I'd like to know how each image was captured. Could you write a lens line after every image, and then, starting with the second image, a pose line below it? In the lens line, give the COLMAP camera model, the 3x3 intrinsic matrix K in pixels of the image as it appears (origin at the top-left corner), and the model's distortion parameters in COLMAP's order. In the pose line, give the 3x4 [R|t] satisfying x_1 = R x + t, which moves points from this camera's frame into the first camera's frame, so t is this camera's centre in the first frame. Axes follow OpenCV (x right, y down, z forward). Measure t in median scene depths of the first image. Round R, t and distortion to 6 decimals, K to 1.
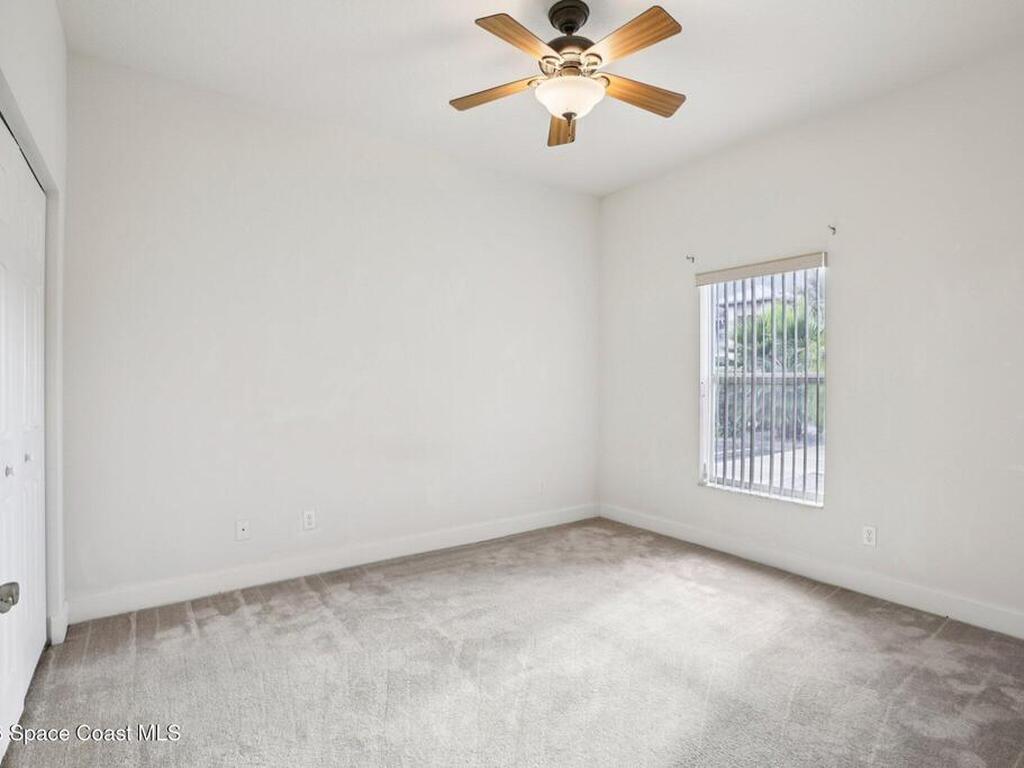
lens RADIAL K [[540.4, 0, 512.0], [0, 540.4, 384.0], [0, 0, 1]] dist [-0.046658, -0.000084]
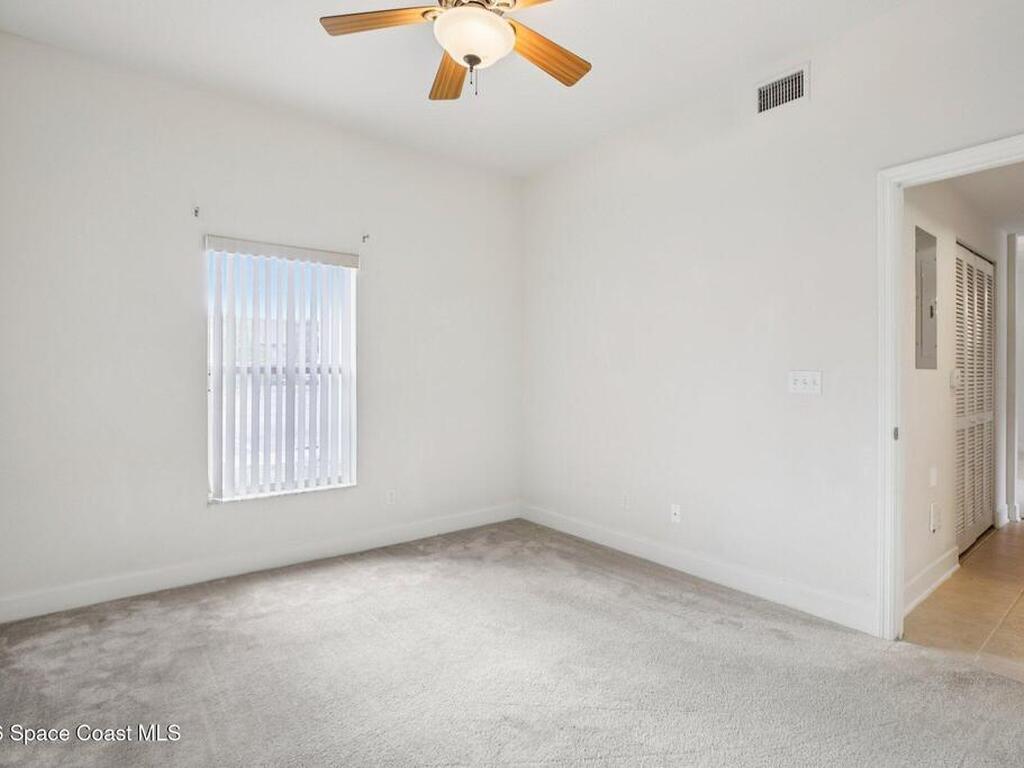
lens RADIAL K [[540.4, 0, 512.0], [0, 540.4, 384.0], [0, 0, 1]] dist [-0.046658, -0.000084]
pose [[-0.088245, -0.023587, 0.995820, -0.563619], [-0.000458, 0.999720, 0.023639, -0.008003], [-0.996099, 0.001630, -0.088231, 0.771217]]
